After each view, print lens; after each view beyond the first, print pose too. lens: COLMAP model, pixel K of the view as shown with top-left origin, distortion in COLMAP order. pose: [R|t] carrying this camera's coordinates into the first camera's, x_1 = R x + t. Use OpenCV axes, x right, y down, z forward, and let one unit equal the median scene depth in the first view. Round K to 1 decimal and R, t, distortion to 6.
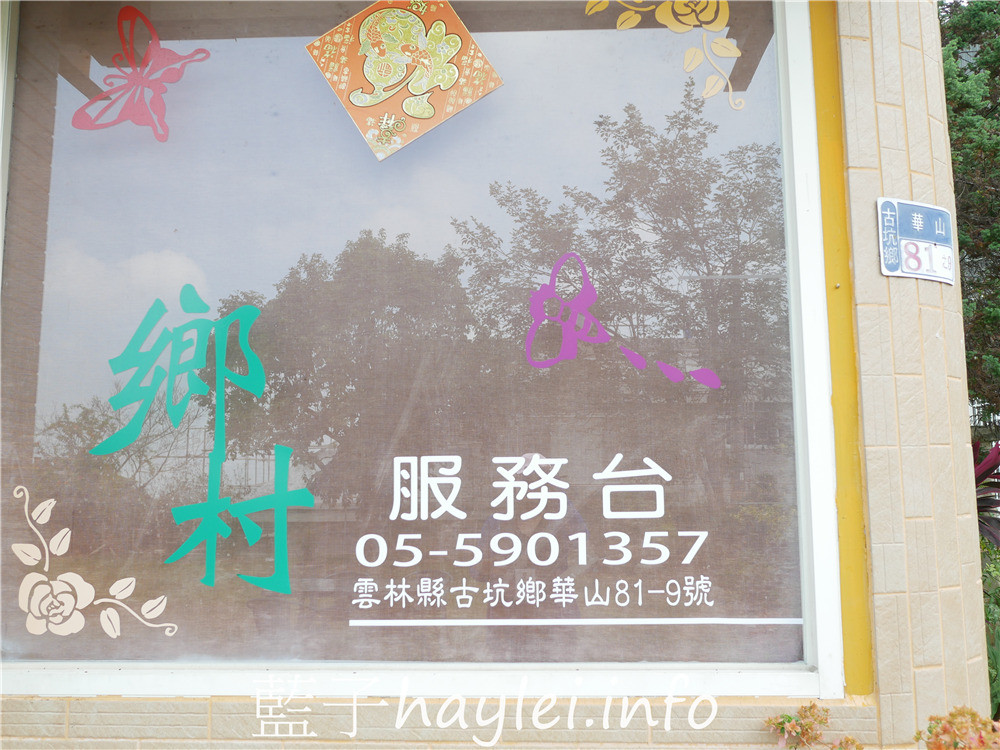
lens RADIAL K [[847.8, 0, 499.6], [0, 847.8, 379.2], [0, 0, 1]] dist [-0.016546, 0.001335]
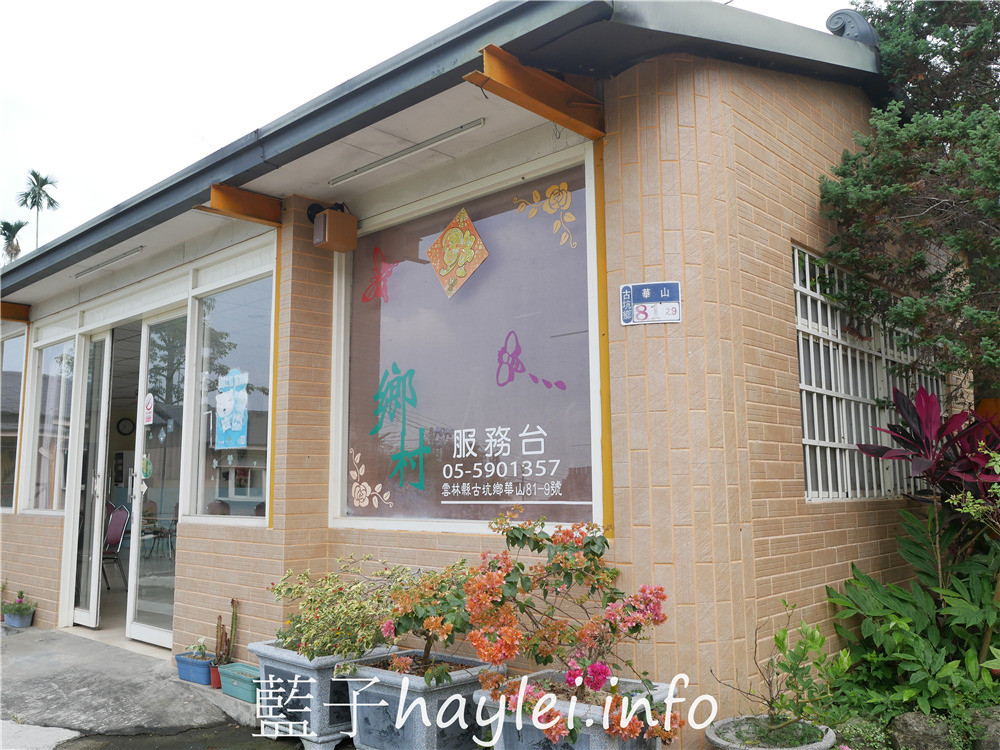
lens RADIAL K [[847.8, 0, 500.1], [0, 847.8, 371.4], [0, 0, 1]] dist [-0.016546, 0.001335]
pose [[0.753805, -0.087974, -0.651182, 1.483764], [0.077300, 0.995988, -0.045075, 0.046744], [0.652535, -0.016358, 0.757582, -0.649853]]
